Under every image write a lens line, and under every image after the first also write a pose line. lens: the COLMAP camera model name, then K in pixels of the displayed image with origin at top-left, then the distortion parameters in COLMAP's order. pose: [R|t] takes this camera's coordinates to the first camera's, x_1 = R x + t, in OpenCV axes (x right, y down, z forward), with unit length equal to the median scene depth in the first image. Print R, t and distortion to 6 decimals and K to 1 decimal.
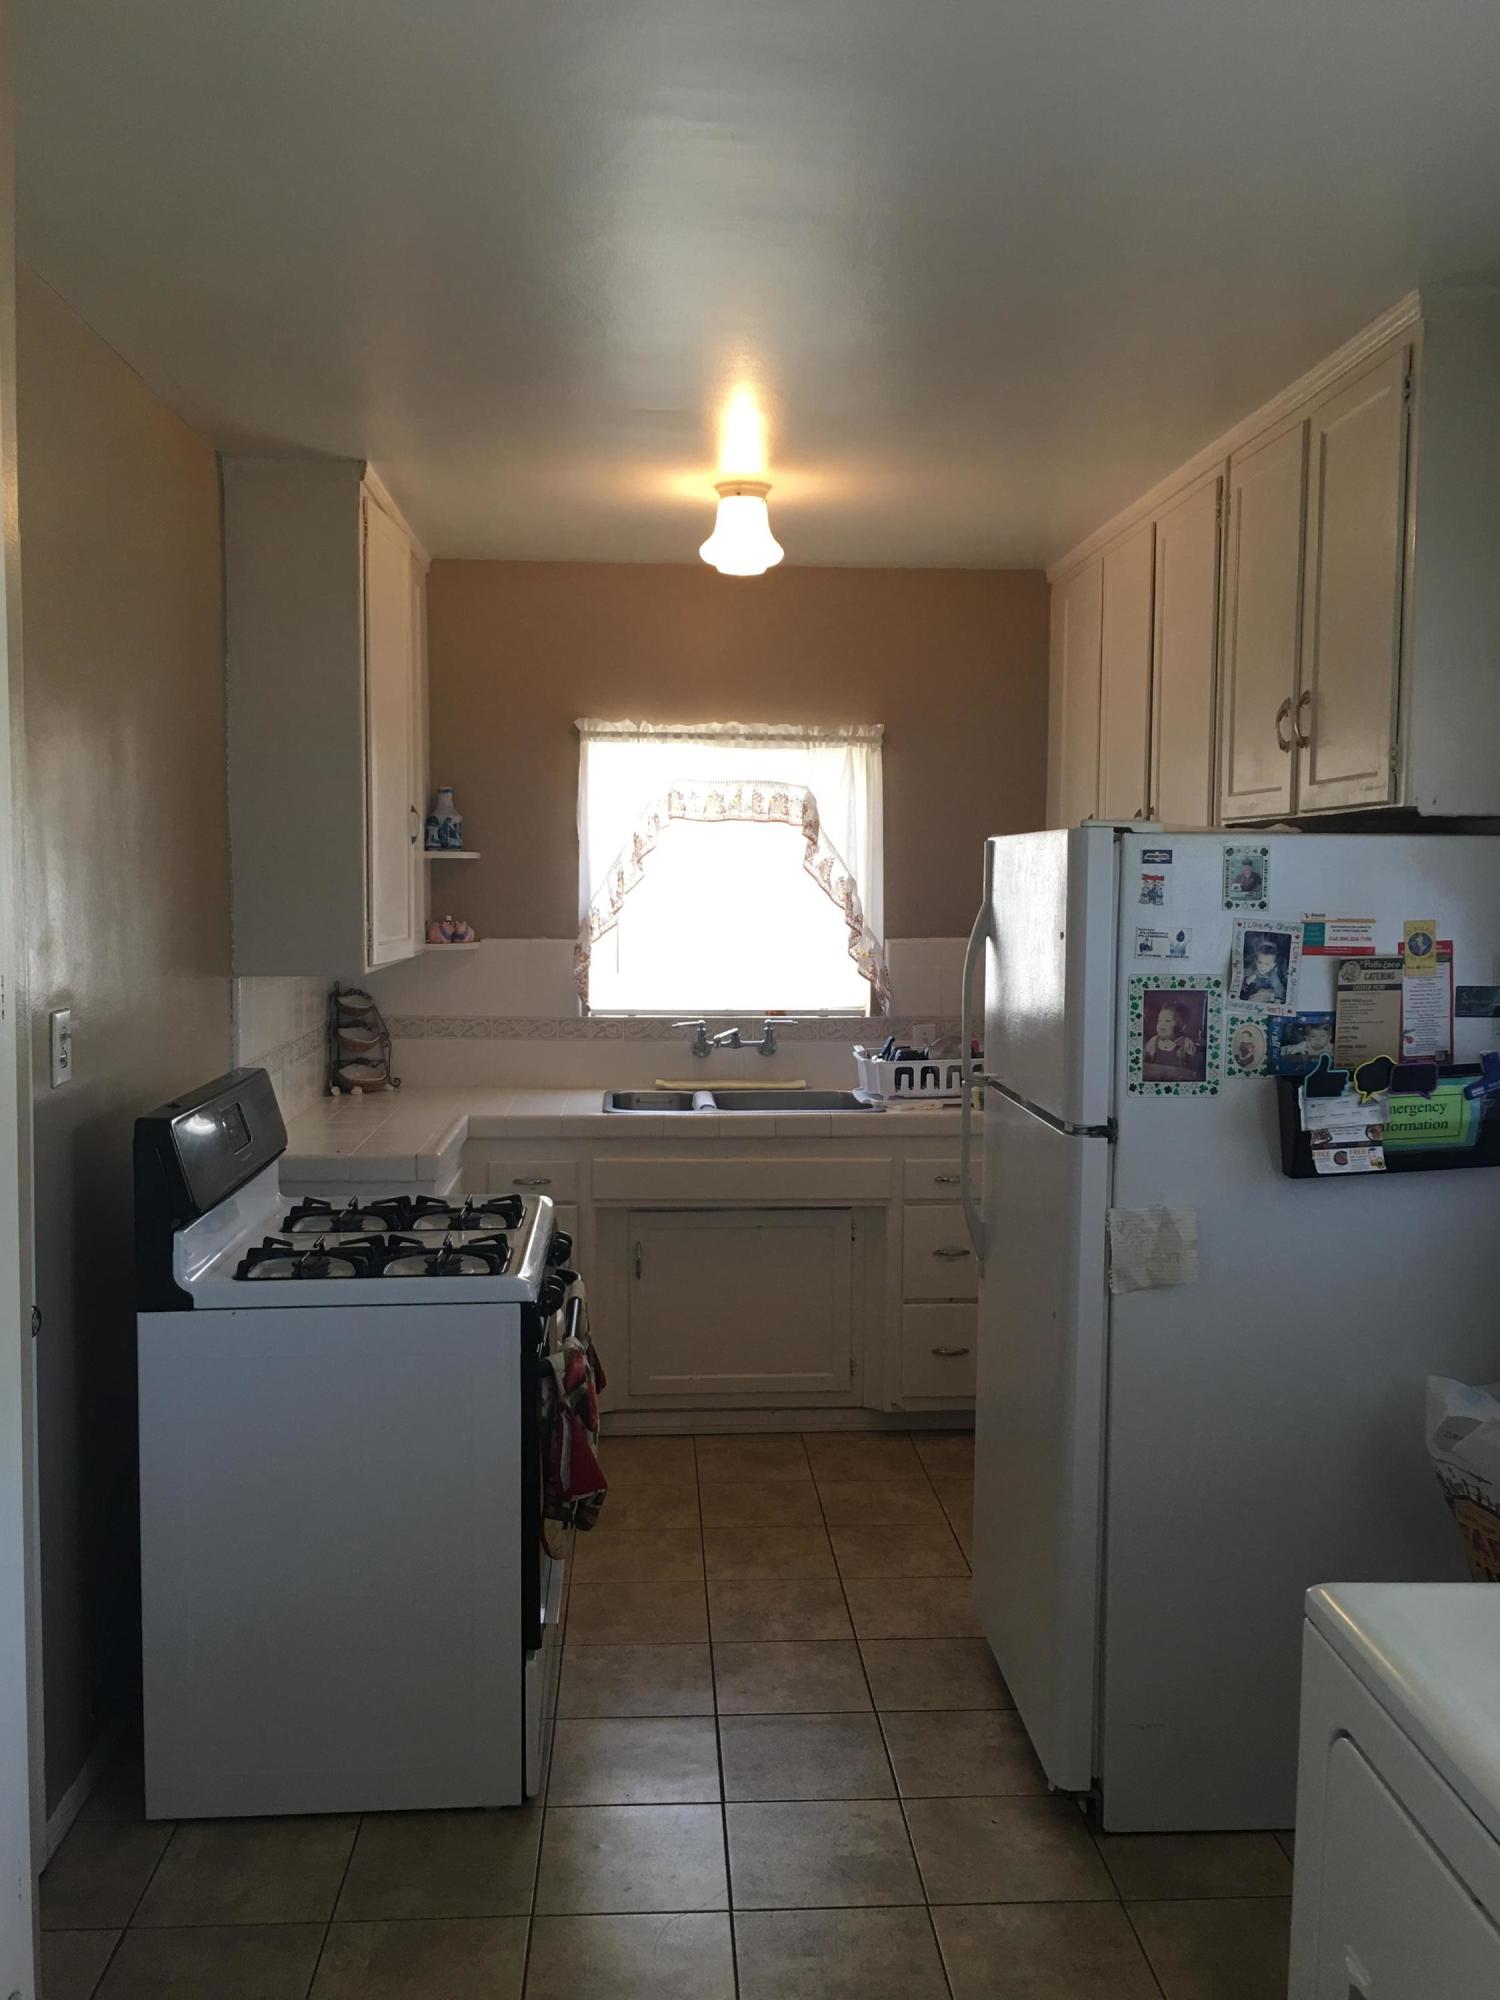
lens RADIAL K [[1678.5, 0, 750.0], [0, 1678.5, 1000.0], [0, 0, 1]] dist [0.011306, 0.007220]
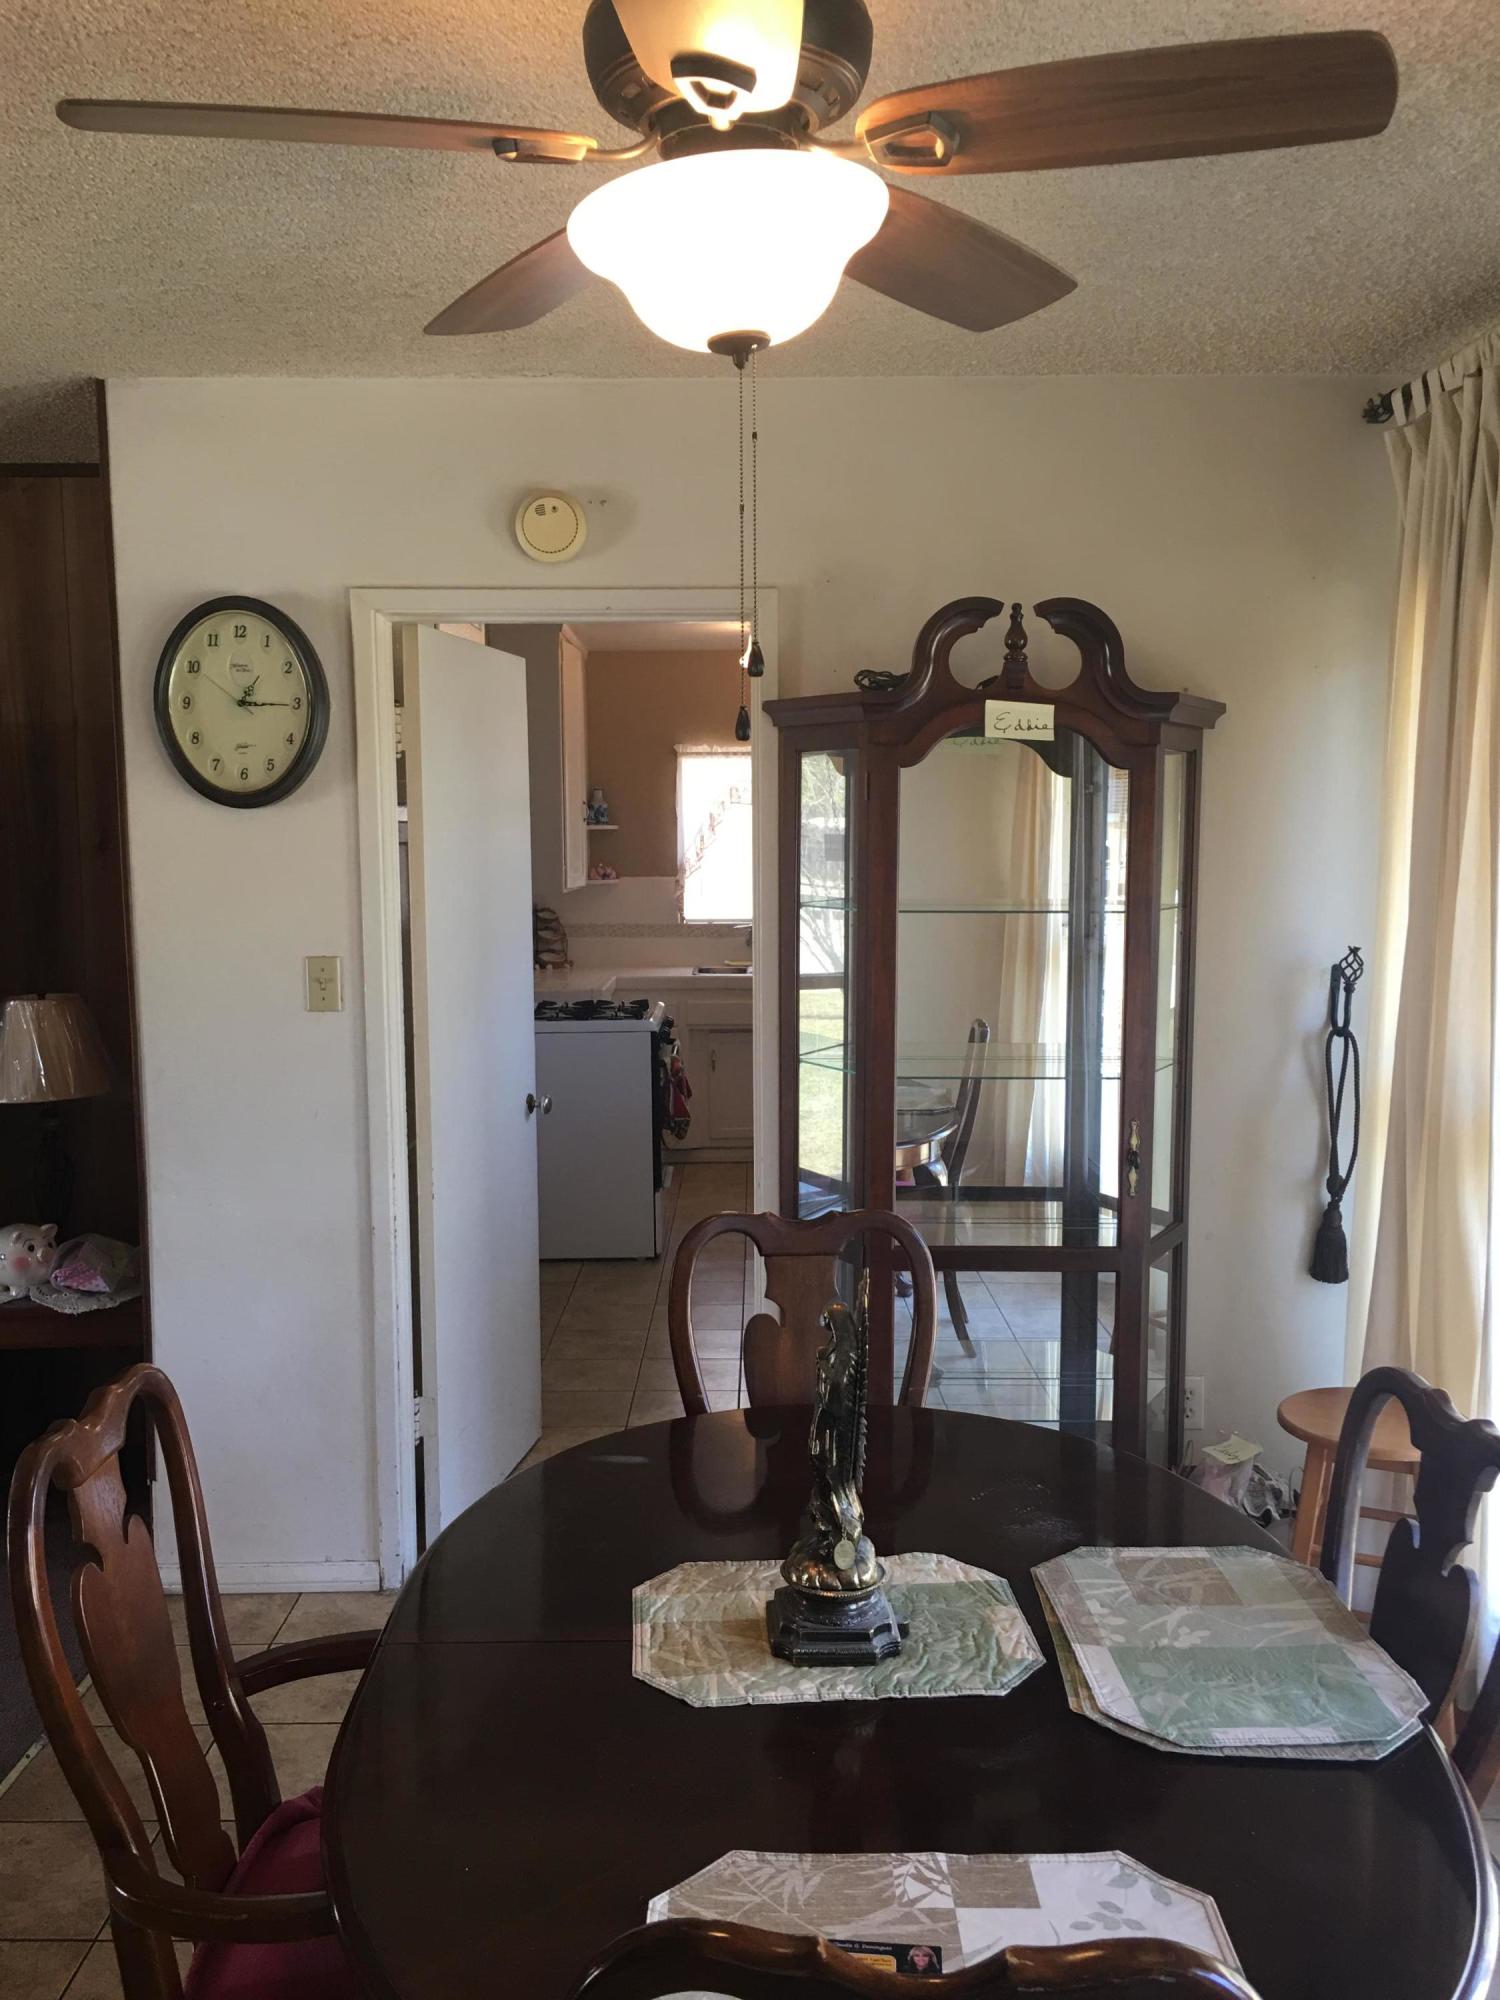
lens RADIAL K [[1678.5, 0, 750.0], [0, 1678.5, 1000.0], [0, 0, 1]] dist [0.011306, 0.007220]
pose [[0.997930, -0.008633, -0.063732, 0.076558], [0.010331, 0.999599, 0.026362, 0.044287], [0.063479, -0.026966, 0.997619, -0.678460]]
